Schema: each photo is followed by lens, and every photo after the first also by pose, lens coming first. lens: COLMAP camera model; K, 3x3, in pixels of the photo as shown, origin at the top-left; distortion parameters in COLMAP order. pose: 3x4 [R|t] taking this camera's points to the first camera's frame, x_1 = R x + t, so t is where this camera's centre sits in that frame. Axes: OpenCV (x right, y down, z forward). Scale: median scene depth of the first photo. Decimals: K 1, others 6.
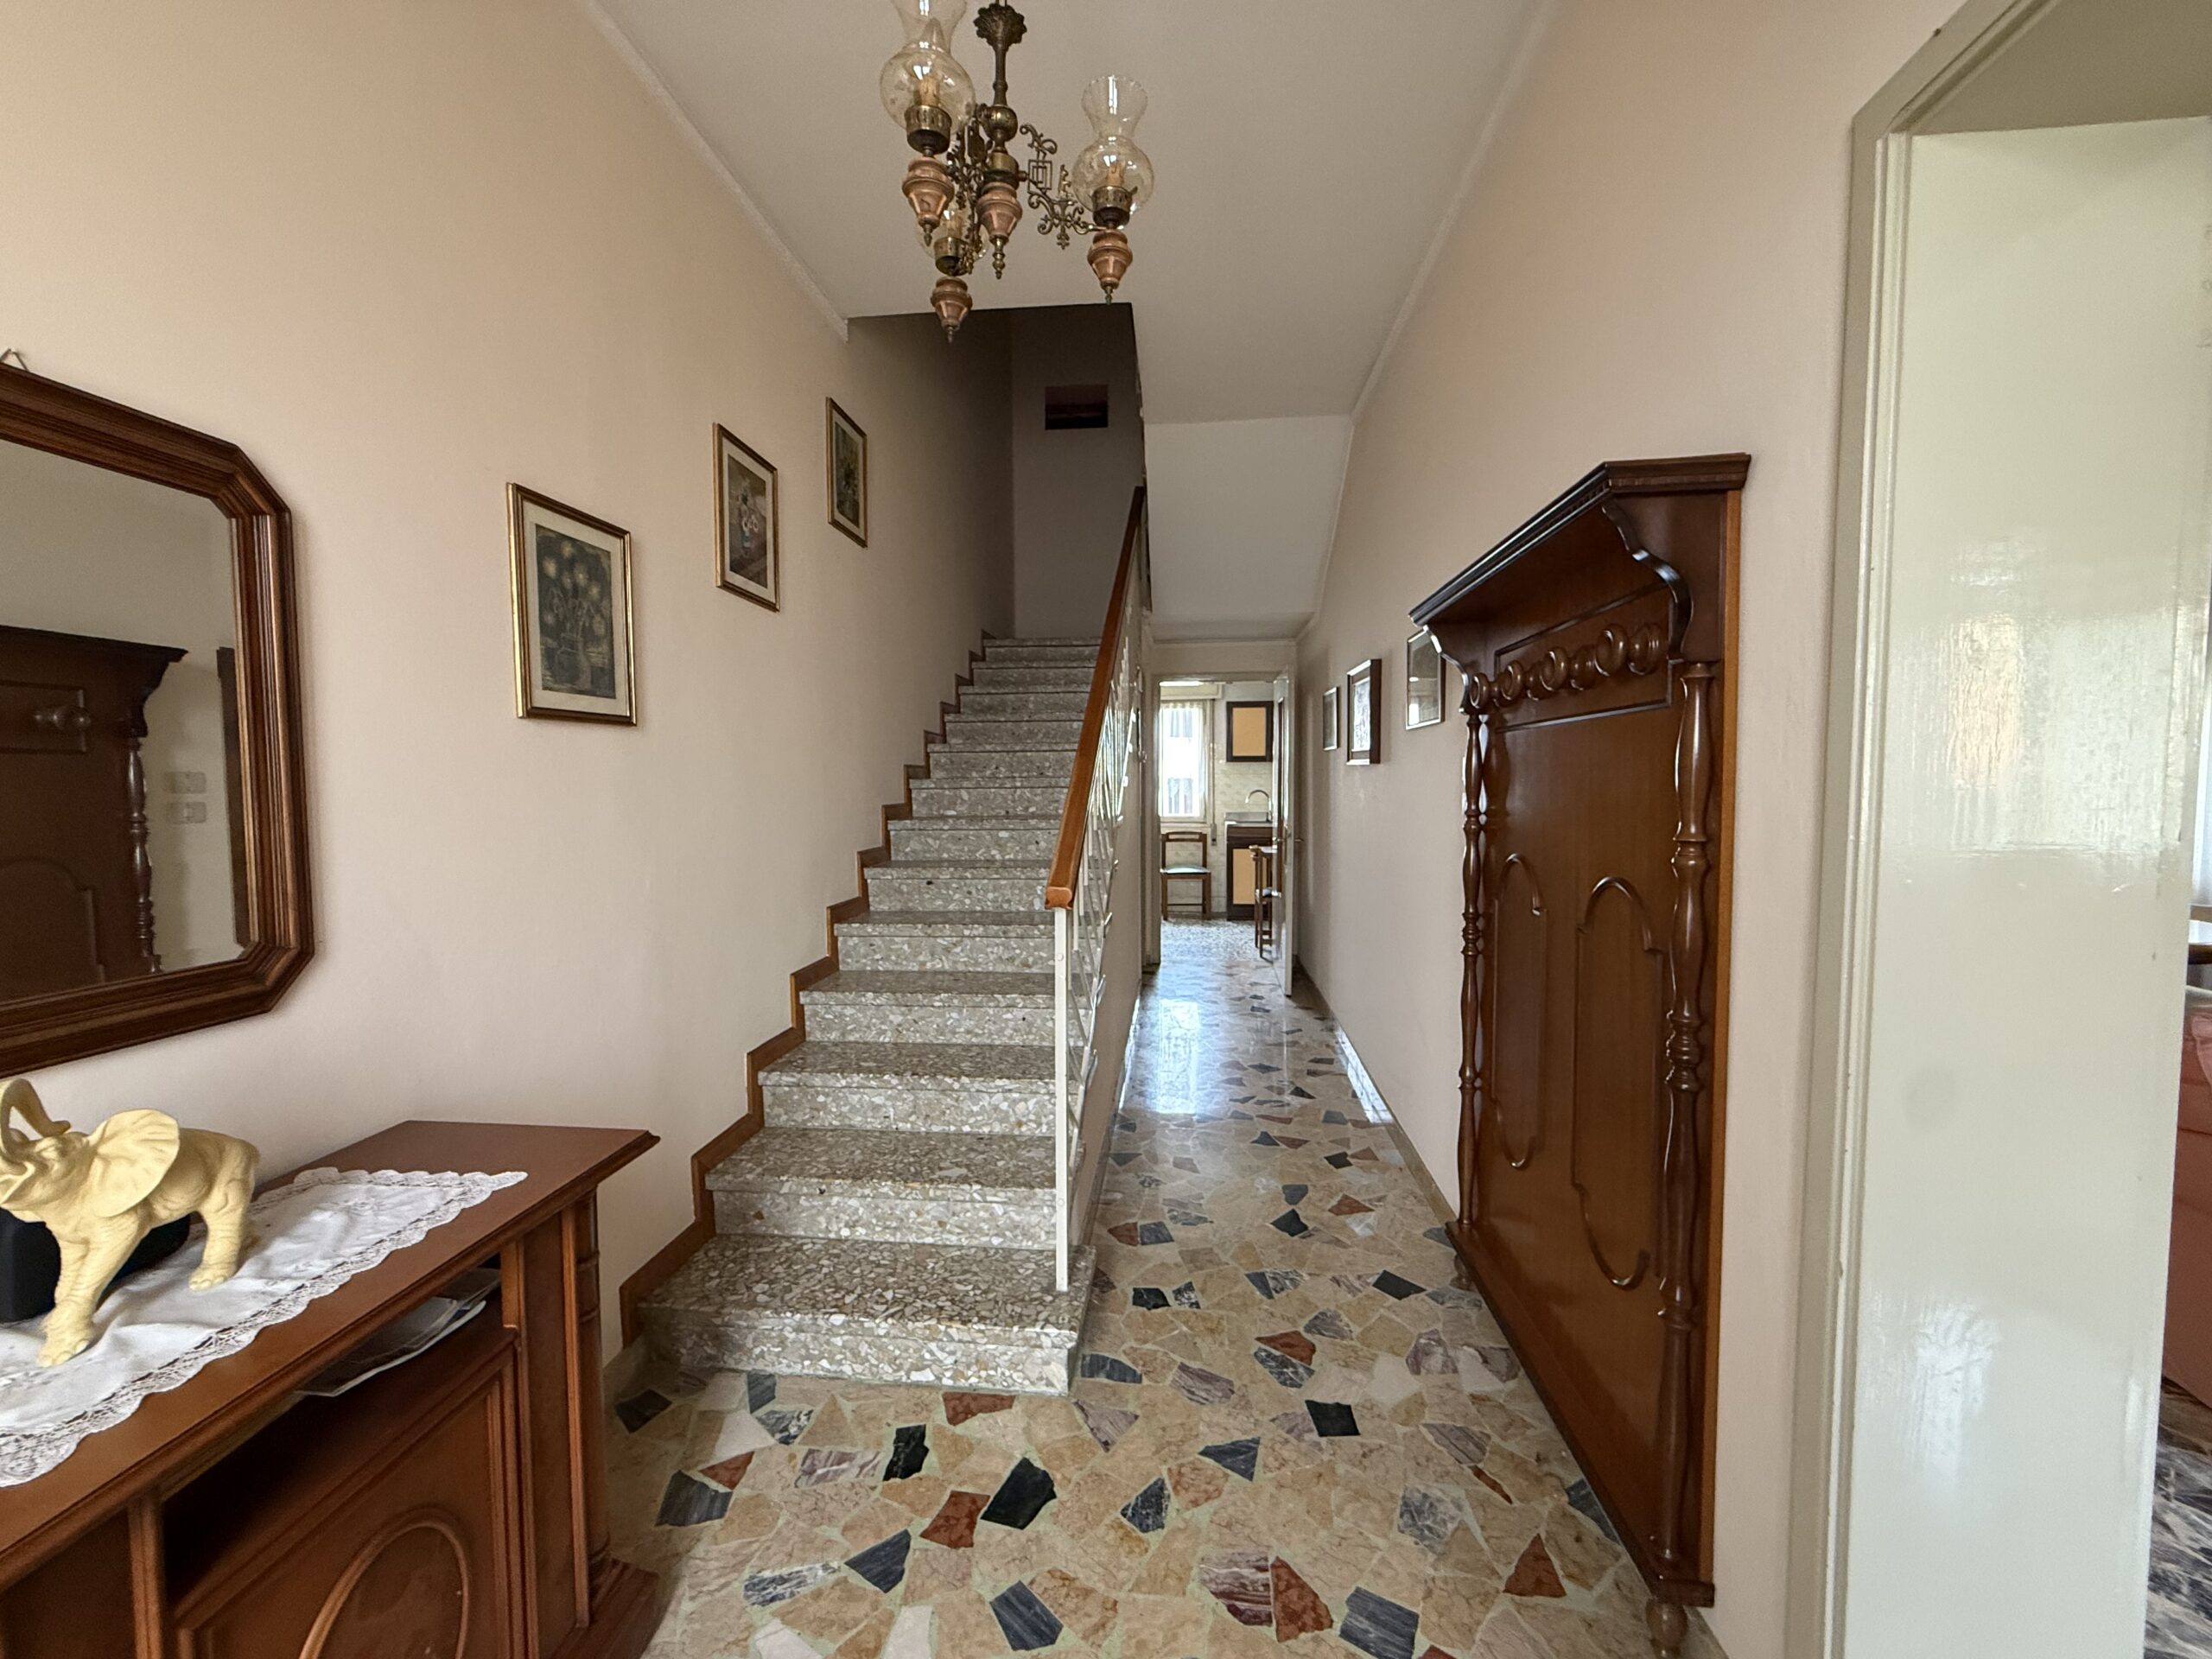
lens RADIAL K [[880.2, 0, 1100.4], [0, 880.2, 827.2], [0, 0, 1]] dist [0.000298, -0.000060]
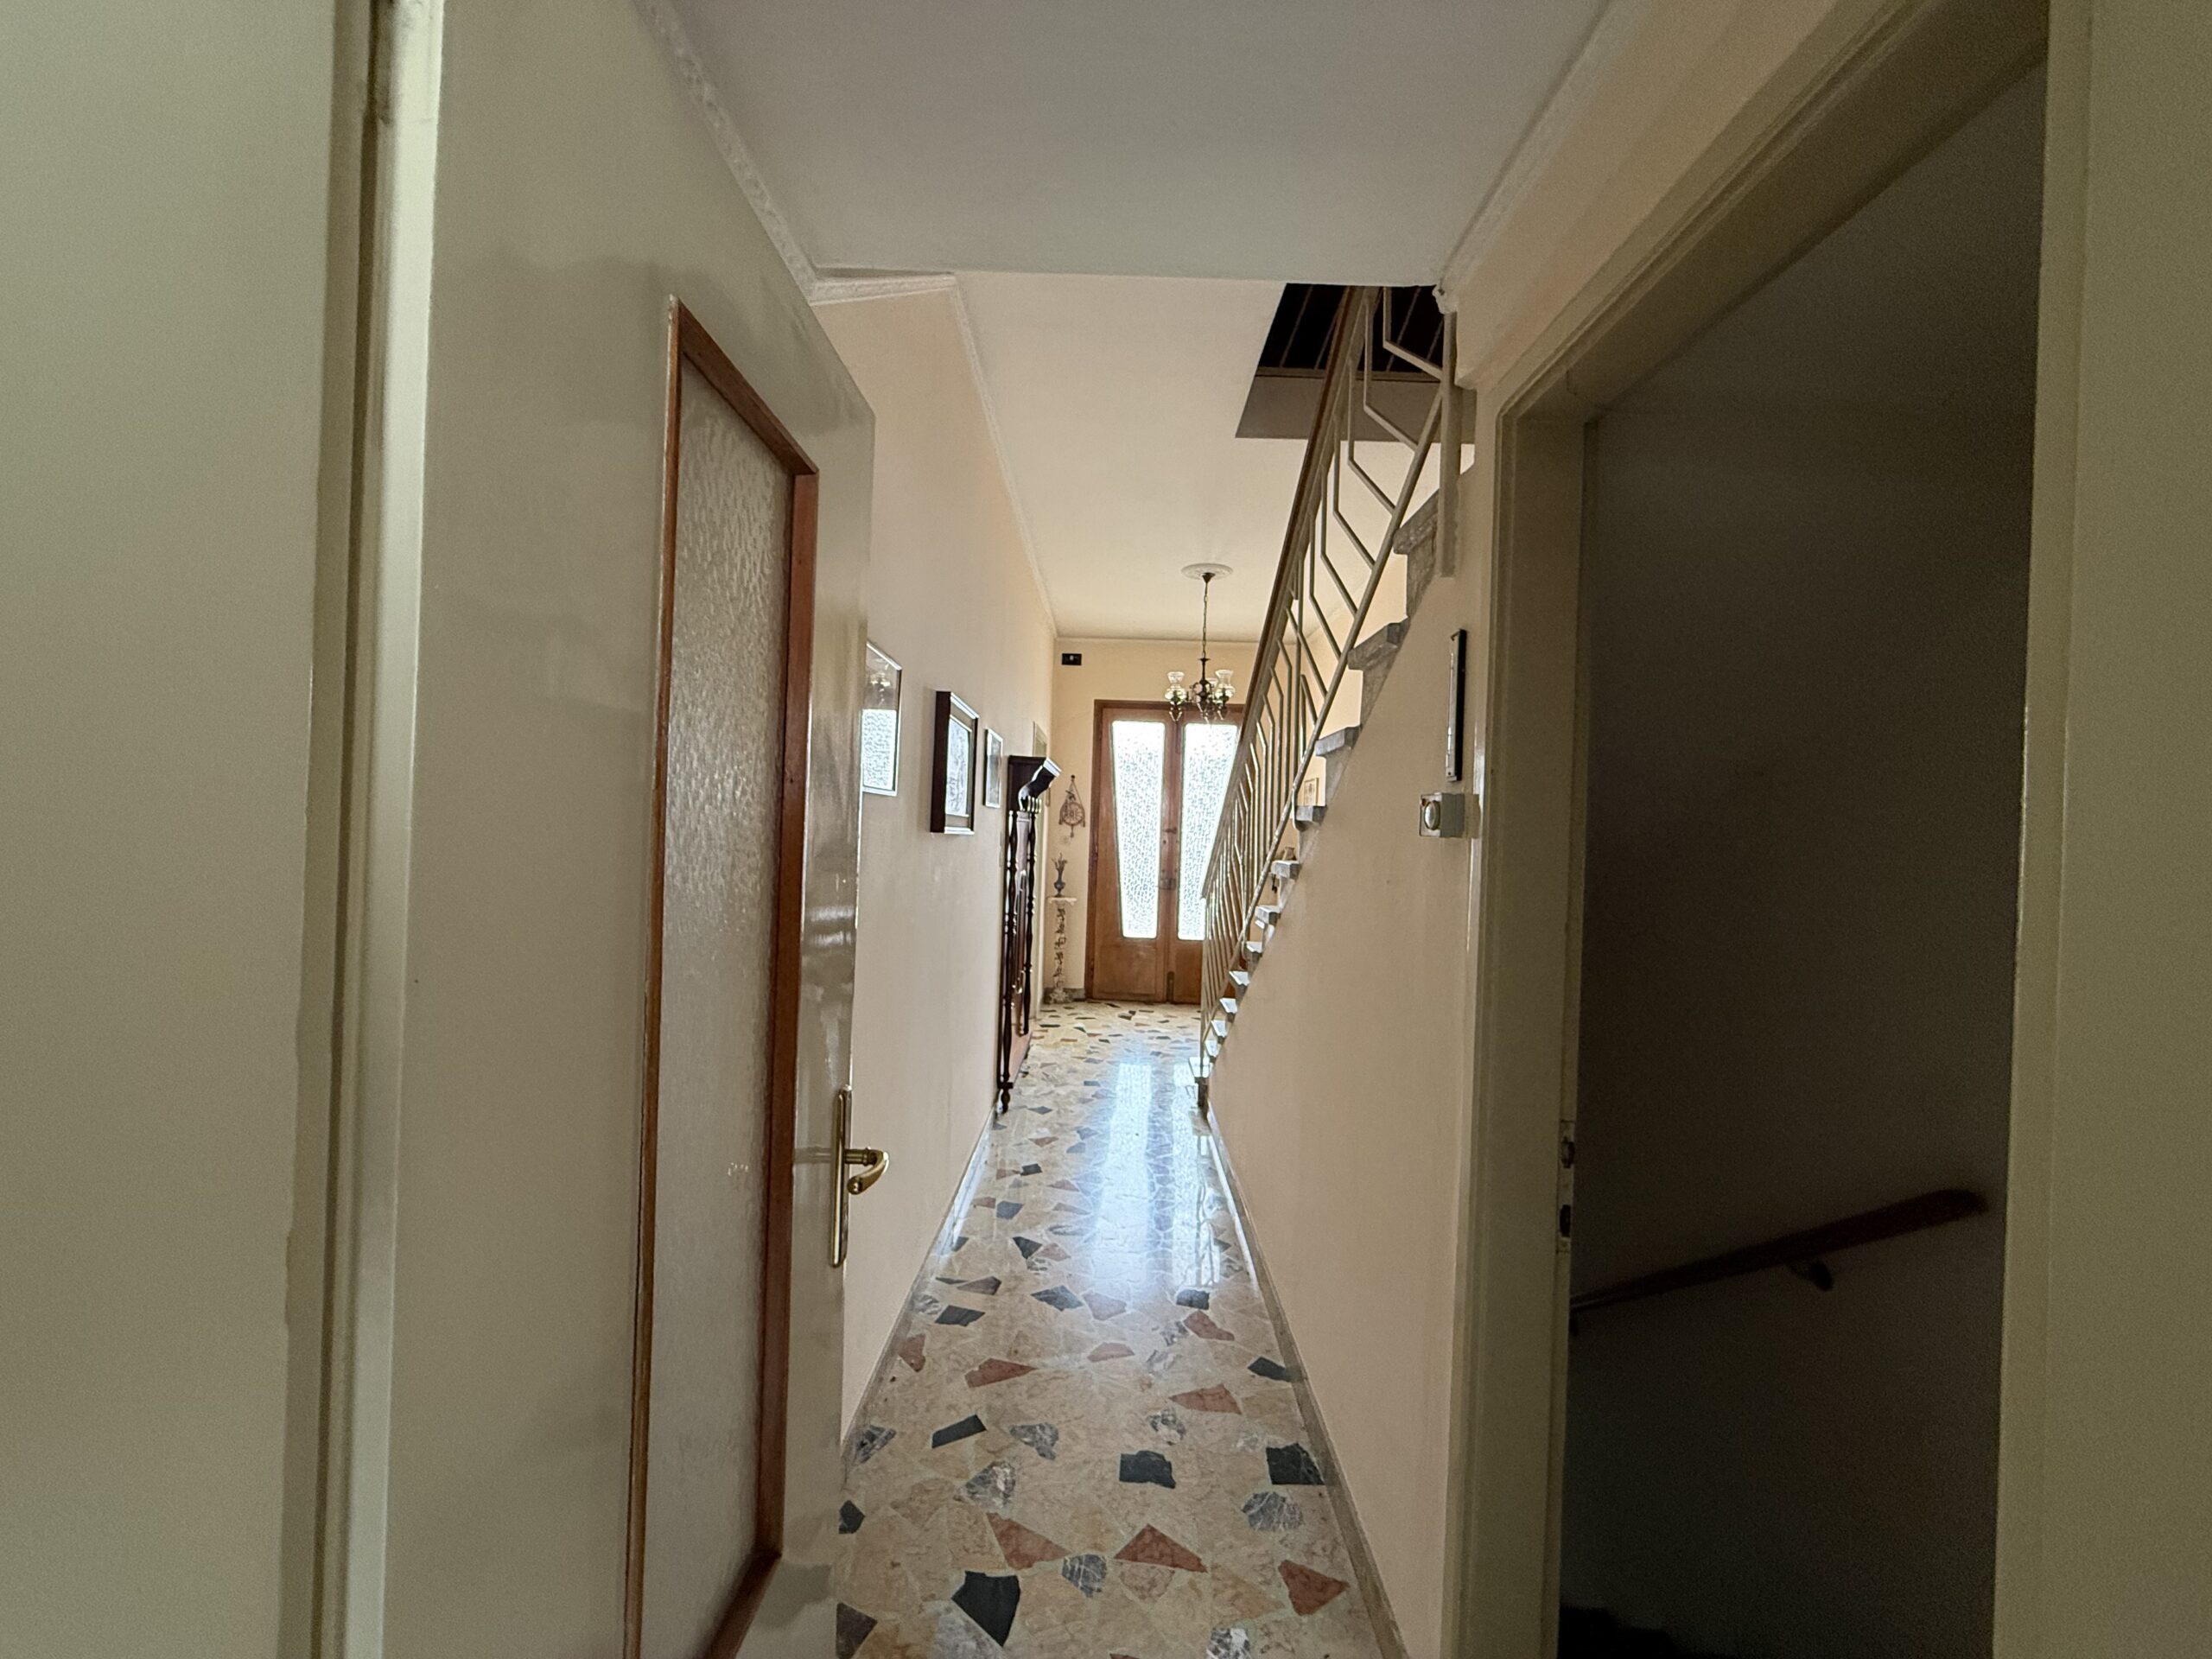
lens RADIAL K [[880.2, 0, 1100.4], [0, 880.2, 827.2], [0, 0, 1]] dist [0.000298, -0.000060]
pose [[-0.995459, -0.034543, -0.088702, 0.326406], [-0.038207, 0.998471, 0.039938, -0.151427], [0.087186, 0.043145, -0.995257, 2.380246]]
